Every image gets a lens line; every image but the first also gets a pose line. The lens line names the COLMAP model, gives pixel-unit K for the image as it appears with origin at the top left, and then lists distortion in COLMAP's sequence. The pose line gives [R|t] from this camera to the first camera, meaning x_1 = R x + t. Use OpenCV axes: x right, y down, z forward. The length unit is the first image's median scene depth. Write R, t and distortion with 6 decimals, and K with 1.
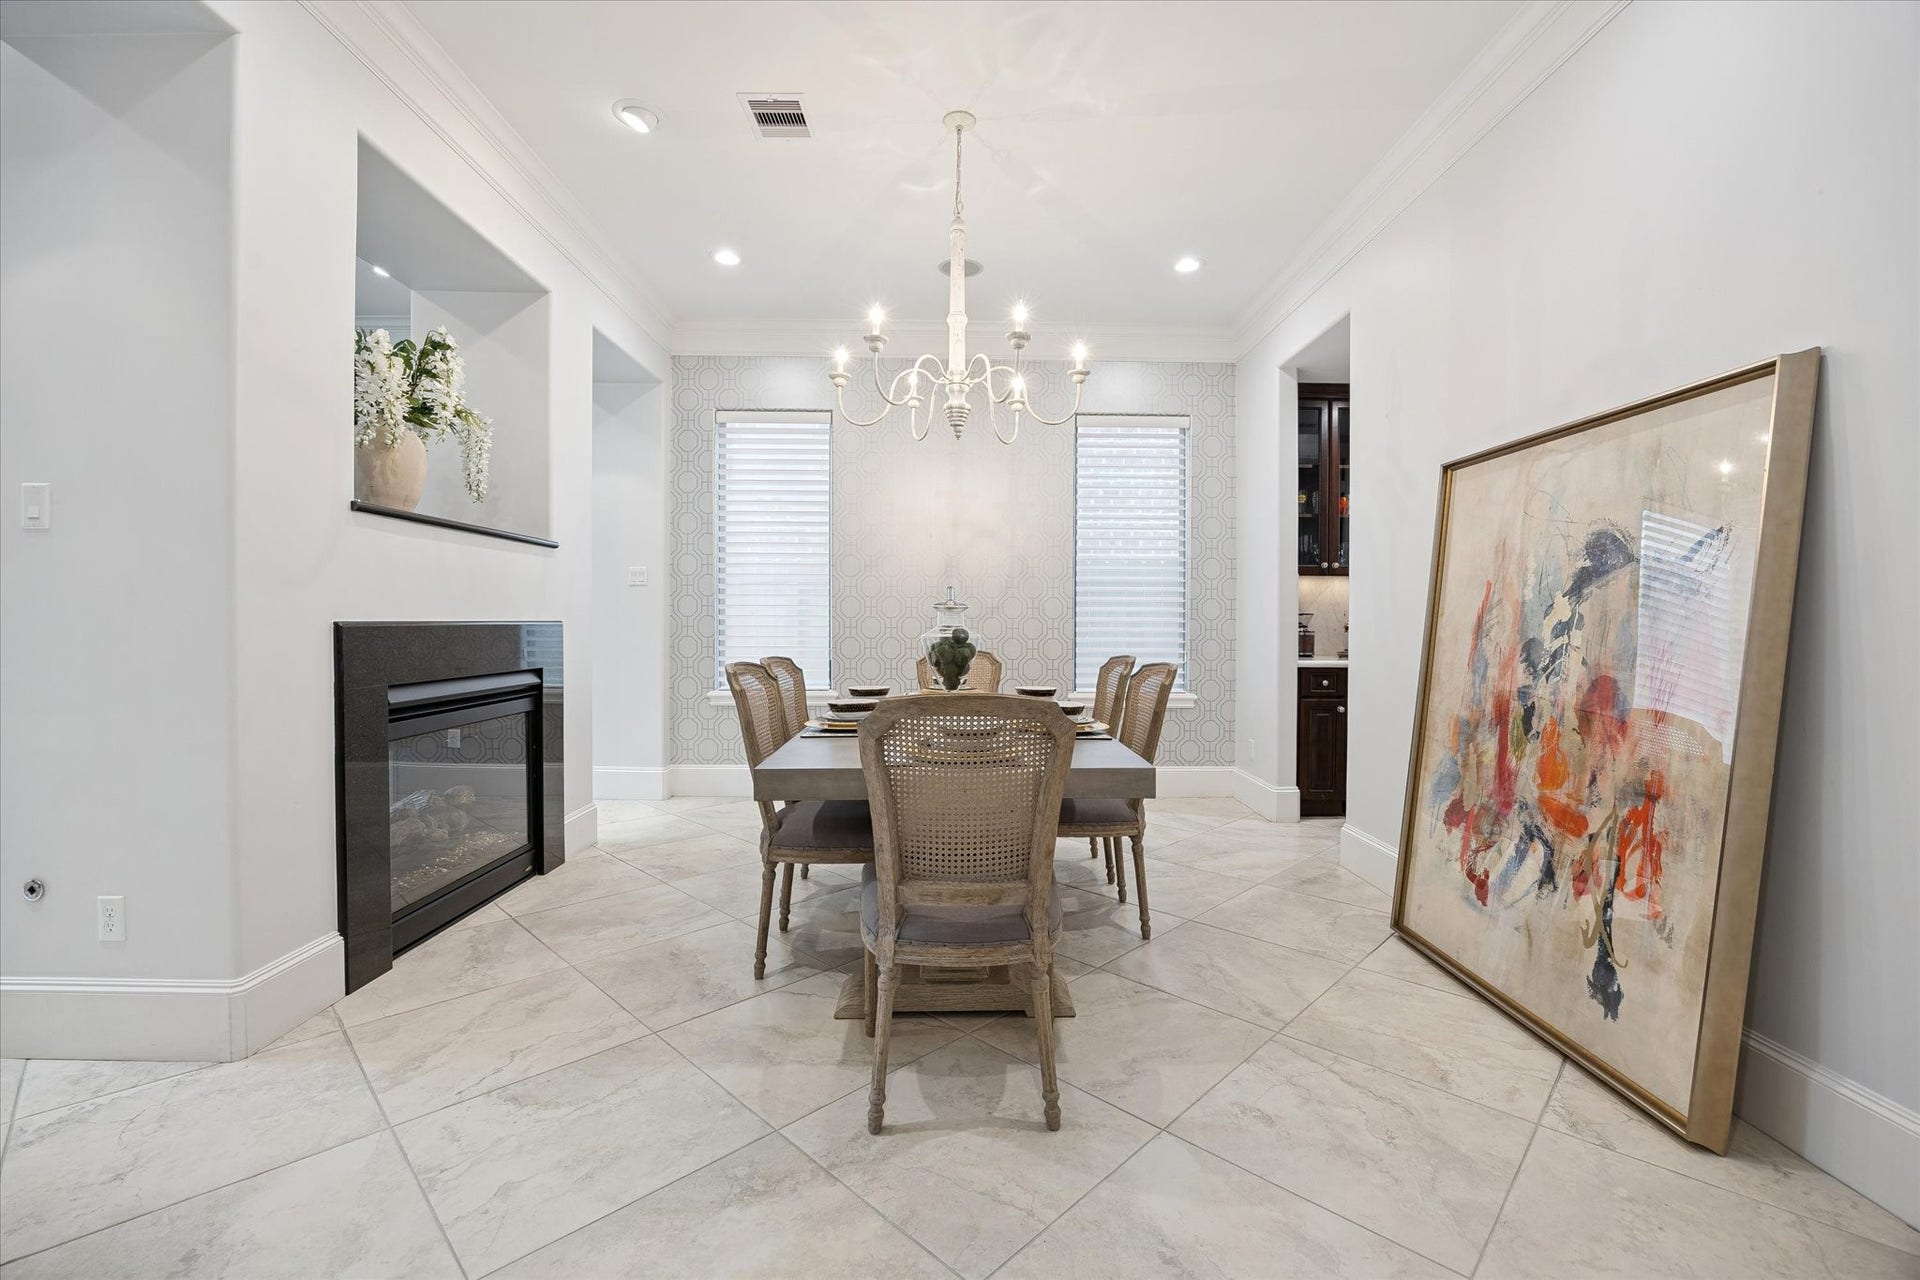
lens RADIAL K [[833.6, 0, 962.6], [0, 833.6, 629.3], [0, 0, 1]] dist [-0.016402, 0.000231]
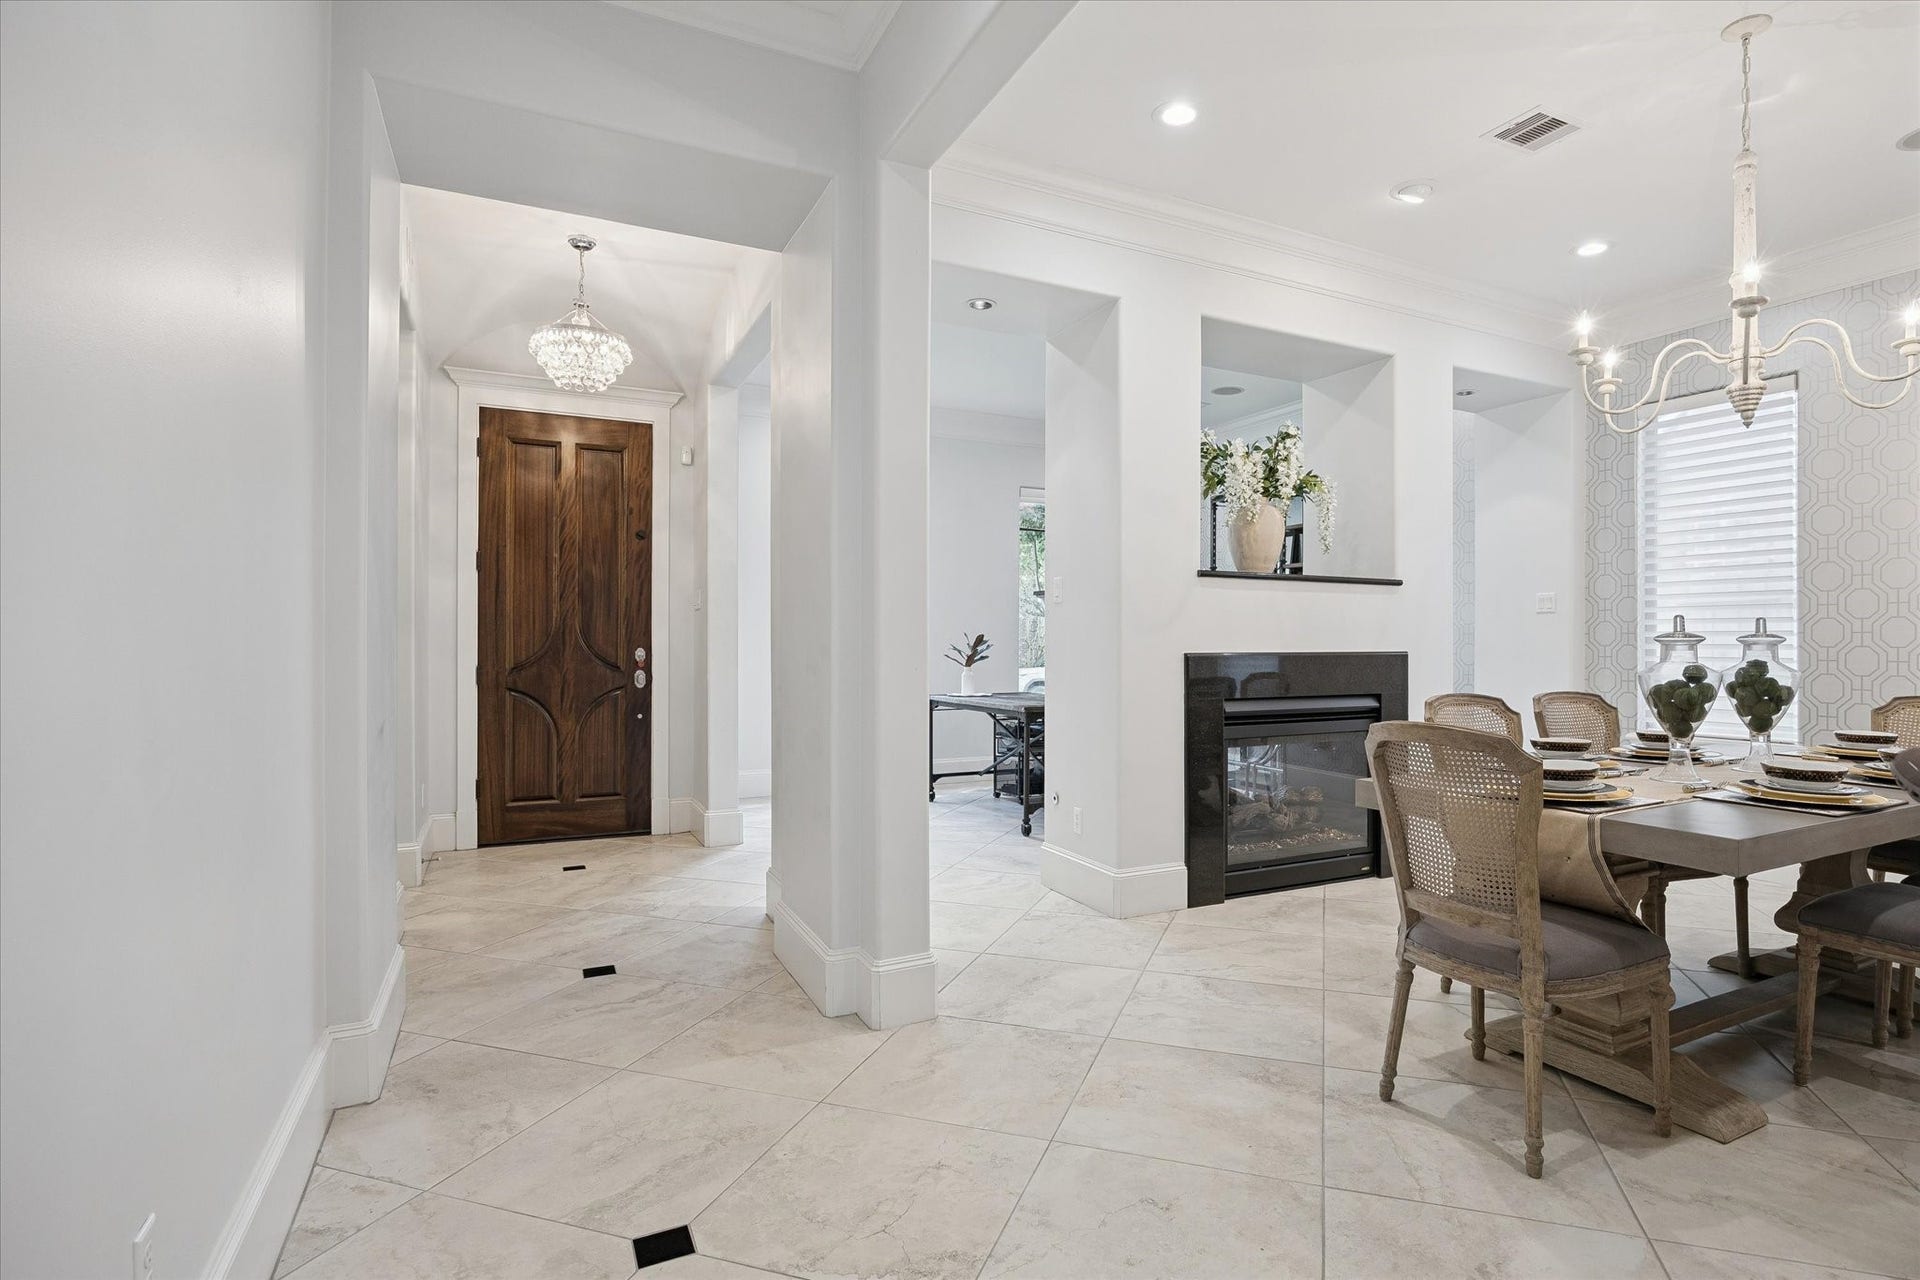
lens RADIAL K [[901.4, 0, 959.6], [0, 901.4, 643.8], [0, 0, 1]] dist [0.001482, 0.000618]
pose [[0.422201, -0.003990, -0.906493, 0.473176], [-0.008099, 0.999934, -0.008174, -0.008727], [0.906466, 0.010793, 0.422141, -0.046671]]
